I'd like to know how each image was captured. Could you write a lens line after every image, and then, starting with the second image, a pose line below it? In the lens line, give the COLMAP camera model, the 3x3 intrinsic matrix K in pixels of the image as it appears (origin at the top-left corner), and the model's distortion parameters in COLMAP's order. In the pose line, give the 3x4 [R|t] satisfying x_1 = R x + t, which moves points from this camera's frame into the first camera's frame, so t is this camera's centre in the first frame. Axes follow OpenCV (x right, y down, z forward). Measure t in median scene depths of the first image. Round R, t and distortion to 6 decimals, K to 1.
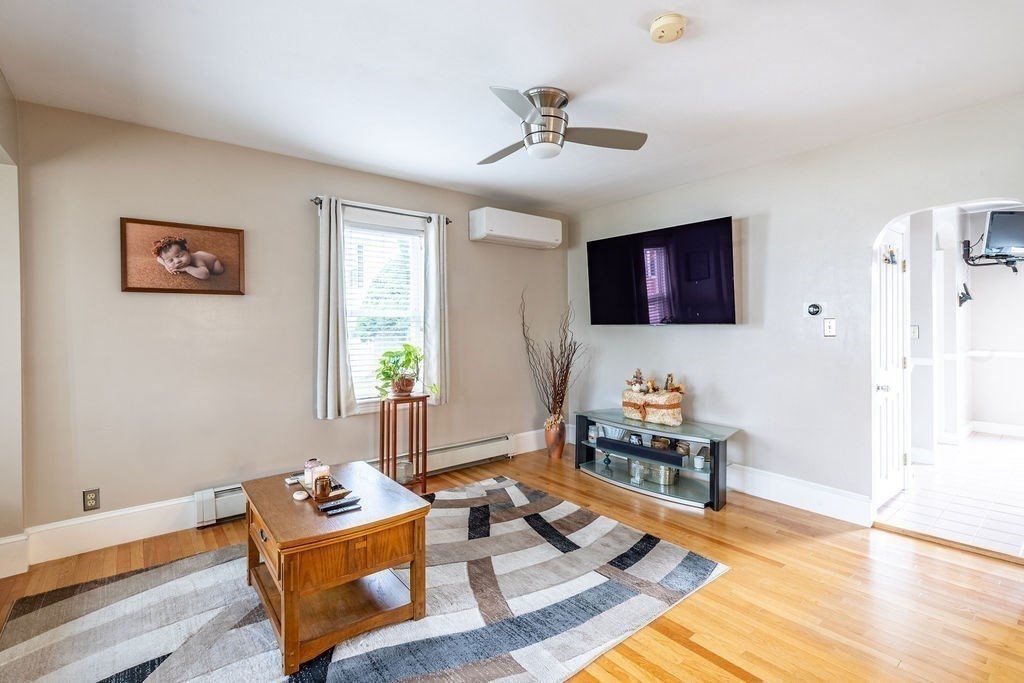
lens RADIAL K [[450.1, 0, 554.6], [0, 450.1, 325.5], [0, 0, 1]] dist [0.004330, -0.002053]
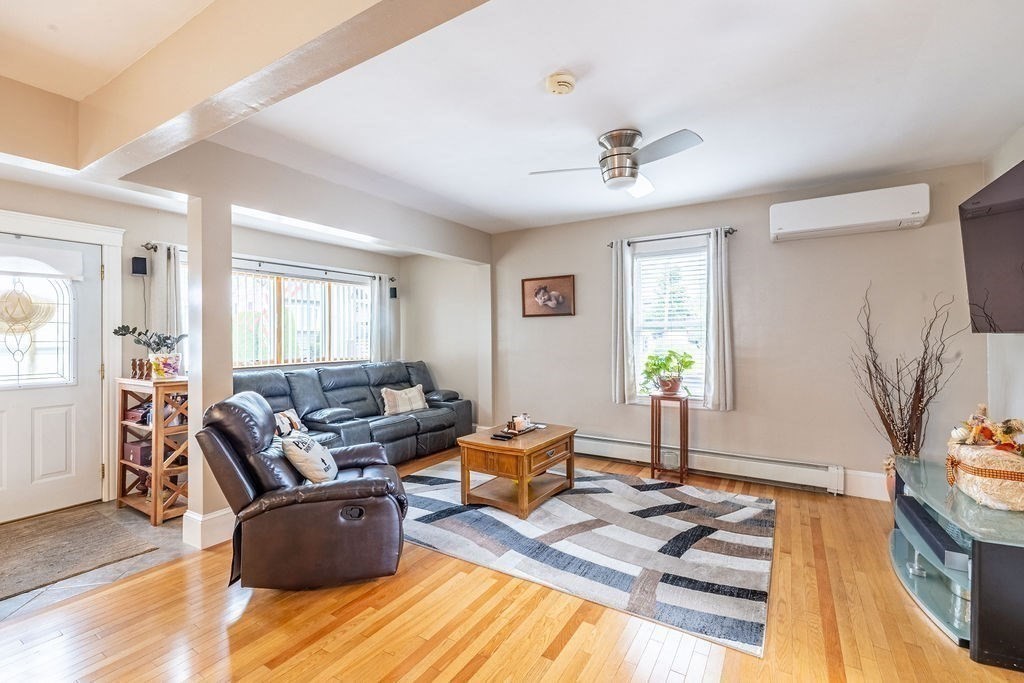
lens RADIAL K [[450.1, 0, 518.7], [0, 450.1, 334.2], [0, 0, 1]] dist [0.004330, -0.002053]
pose [[0.342290, 0.000679, -0.939594, 0.755401], [0.005234, 0.999983, 0.002629, -0.006988], [0.939580, -0.005818, 0.342280, 0.280542]]
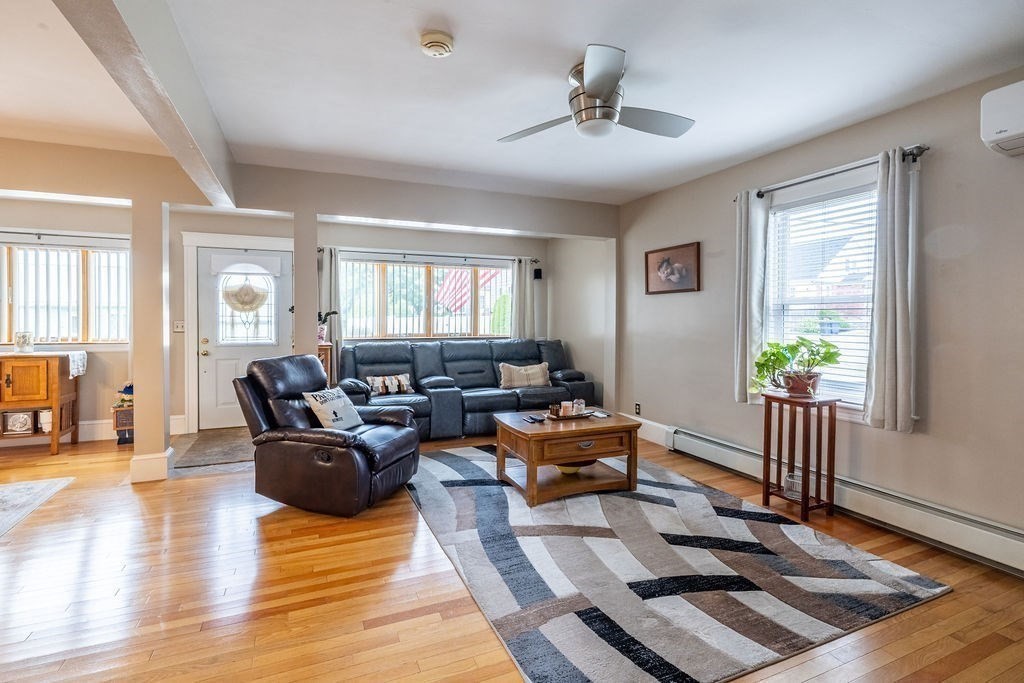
lens RADIAL K [[450.1, 0, 517.0], [0, 450.1, 322.9], [0, 0, 1]] dist [0.004330, -0.002053]
pose [[-0.259208, 0.017868, -0.965656, 0.739837], [0.001294, 0.999834, 0.018154, 0.000955], [0.965821, 0.003456, -0.259188, 0.852696]]
